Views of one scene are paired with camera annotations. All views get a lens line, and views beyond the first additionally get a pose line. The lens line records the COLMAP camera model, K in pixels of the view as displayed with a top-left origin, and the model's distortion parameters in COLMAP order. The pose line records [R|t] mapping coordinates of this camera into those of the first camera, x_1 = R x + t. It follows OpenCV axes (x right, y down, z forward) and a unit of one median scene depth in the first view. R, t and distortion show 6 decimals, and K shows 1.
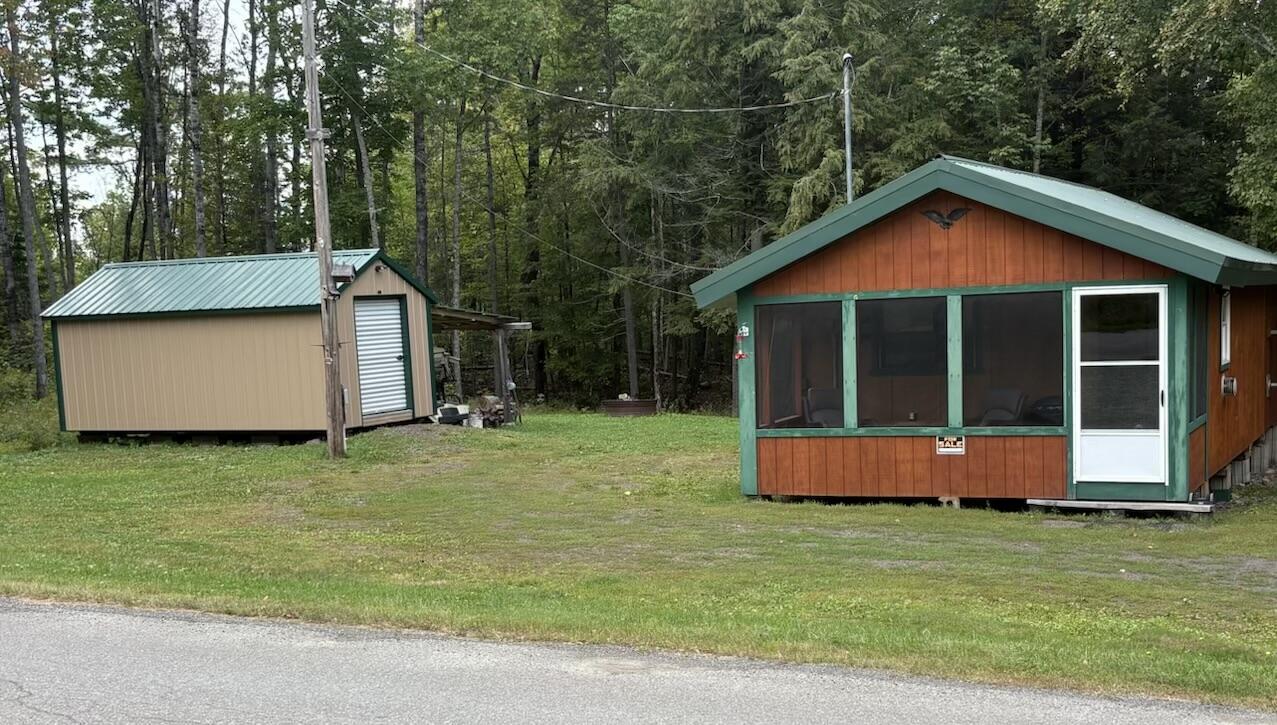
lens RADIAL K [[1622.0, 0, 638.1], [0, 1622.0, 420.9], [0, 0, 1]] dist [0.003996, -0.274275]
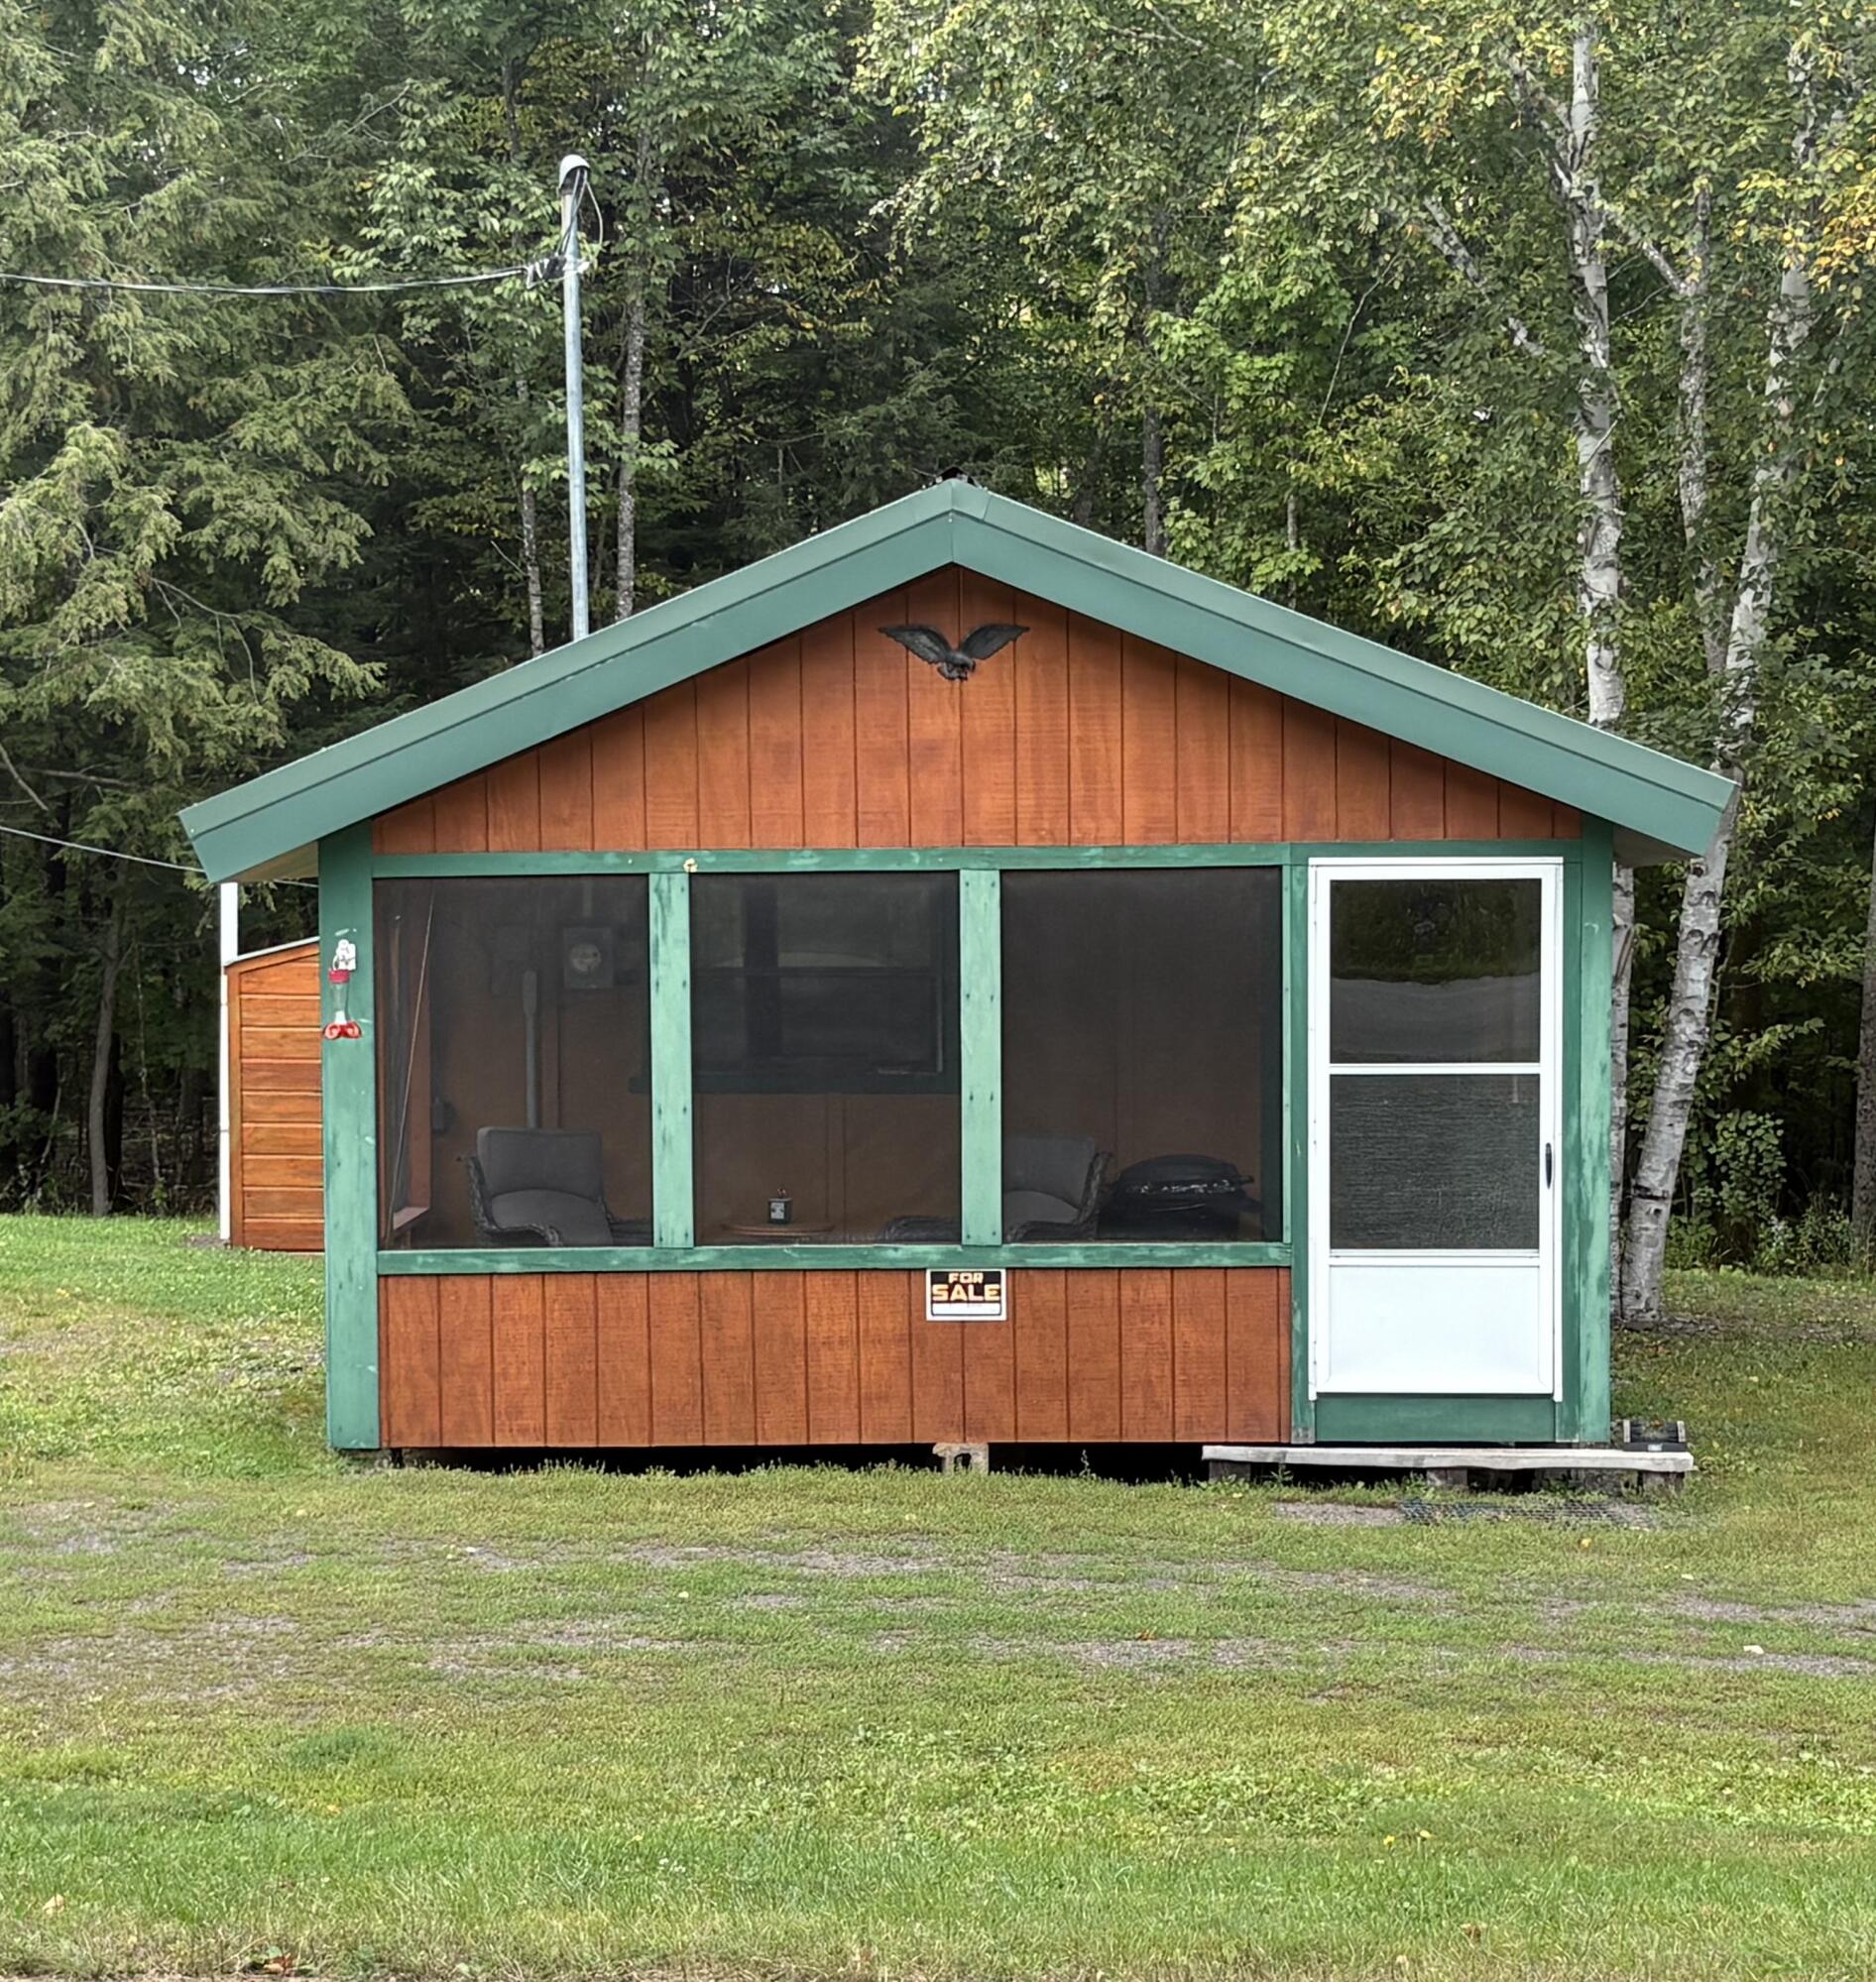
lens RADIAL K [[4454.9, 0, 938.0], [0, 4454.9, 991.0], [0, 0, 1]] dist [0.033077, 0.311104]
pose [[0.907311, 0.019192, 0.420023, -0.219512], [0.000017, 0.998956, -0.045682, -0.006713], [-0.420461, 0.041455, 0.906363, 0.126478]]
